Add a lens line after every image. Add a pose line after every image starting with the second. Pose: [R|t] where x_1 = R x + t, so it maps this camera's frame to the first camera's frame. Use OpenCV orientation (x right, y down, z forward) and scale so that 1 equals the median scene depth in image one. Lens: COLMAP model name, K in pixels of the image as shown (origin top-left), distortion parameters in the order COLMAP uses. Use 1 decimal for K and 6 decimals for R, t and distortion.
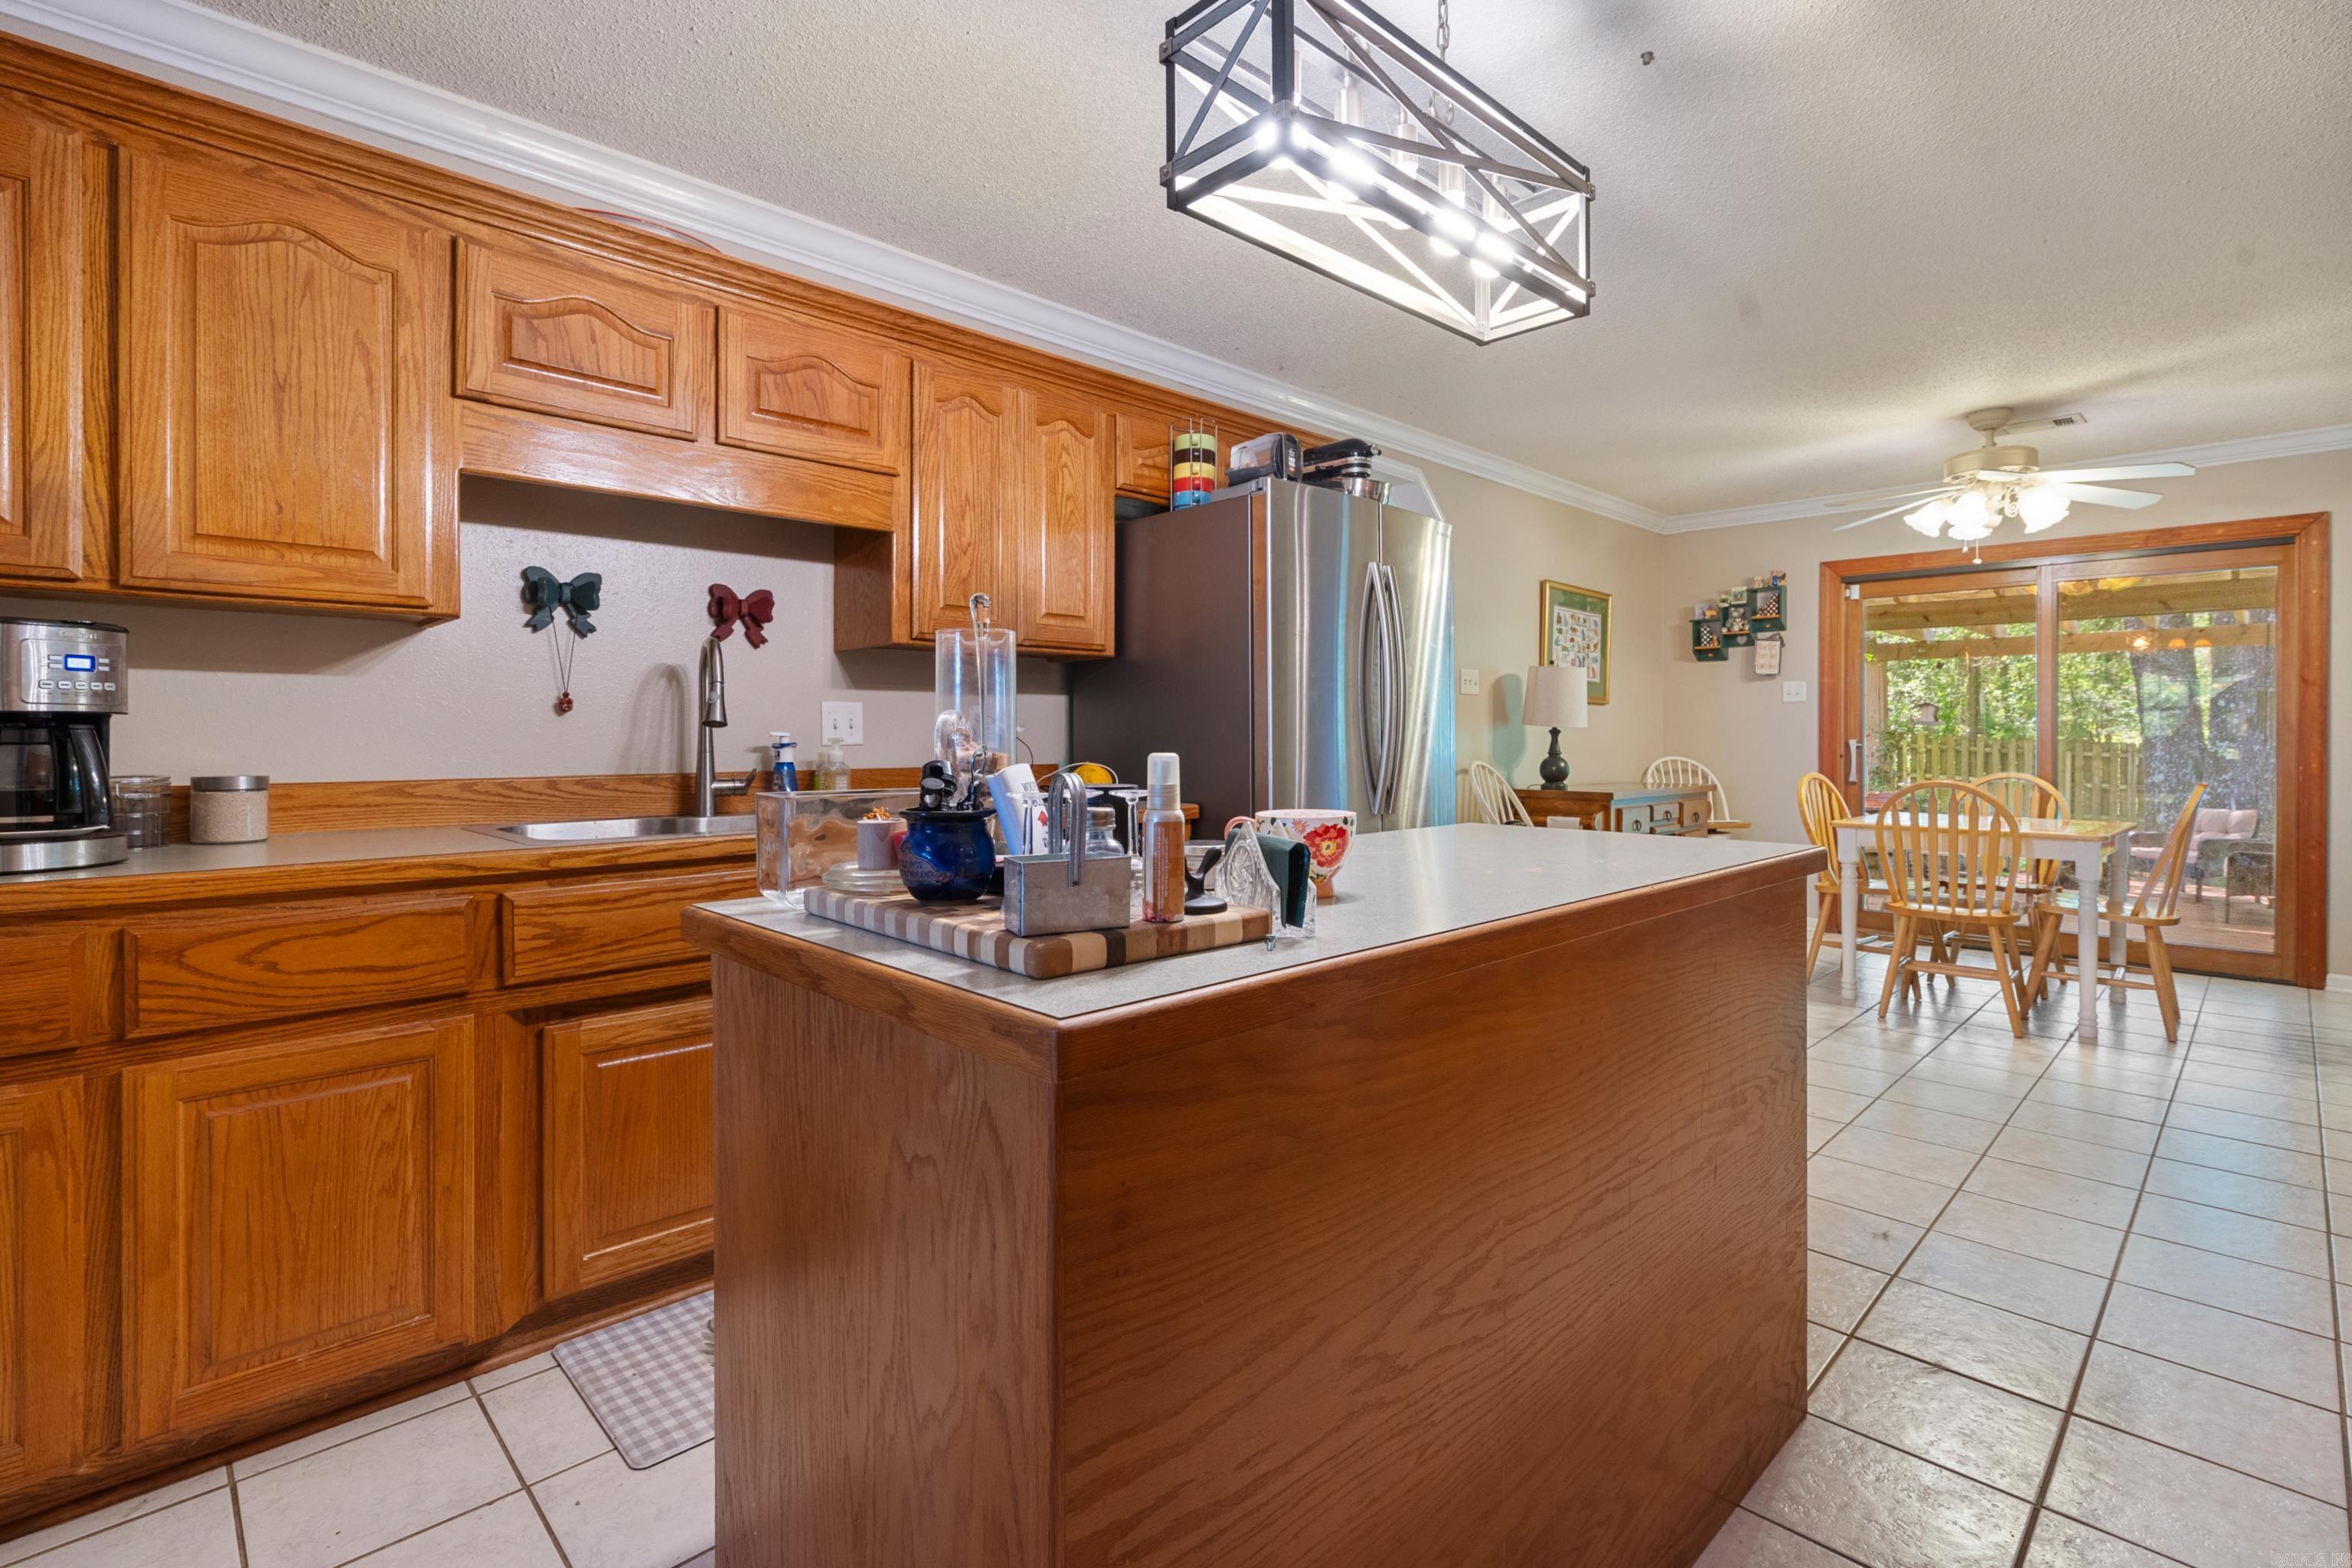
lens RADIAL K [[1075.6, 0, 1207.2], [0, 1075.6, 743.4], [0, 0, 1]] dist [-0.011614, 0.002140]
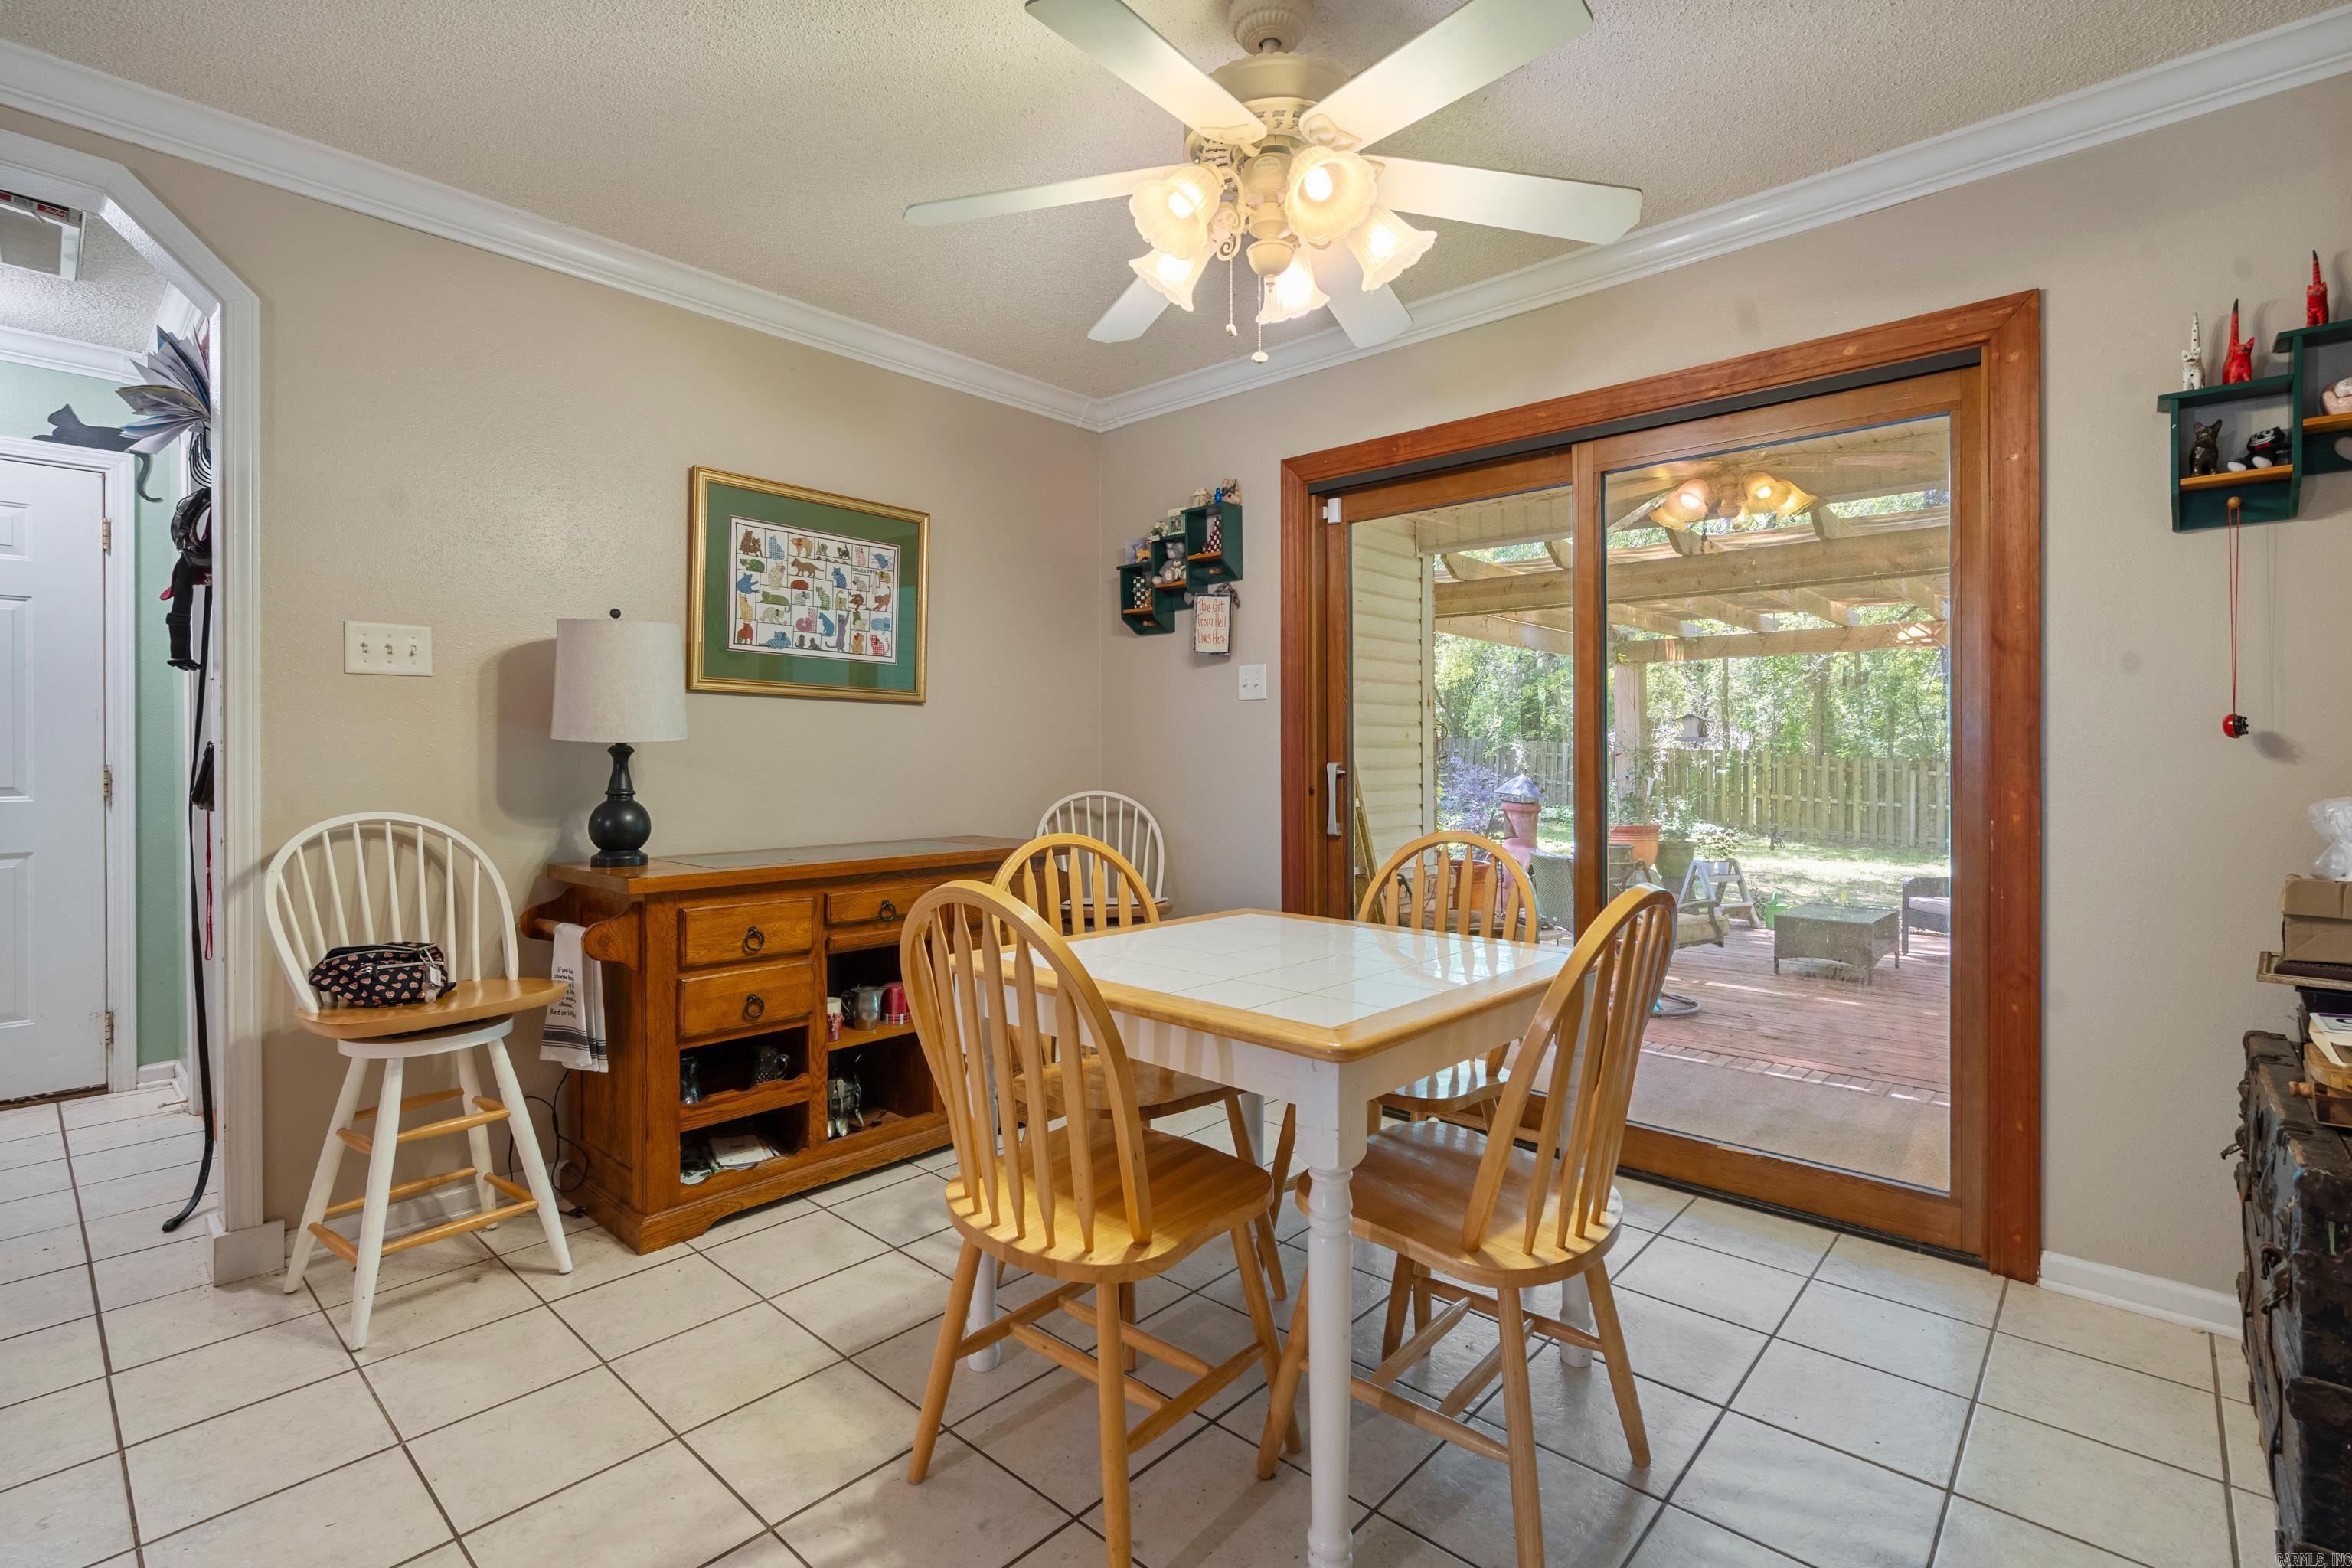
lens RADIAL K [[1075.6, 0, 1218.7], [0, 1075.6, 758.5], [0, 0, 1]] dist [-0.011614, 0.002140]
pose [[0.997860, -0.002724, 0.065328, 0.501060], [0.002974, 0.999989, -0.003723, -0.004145], [-0.065317, 0.003909, 0.997857, 0.417718]]
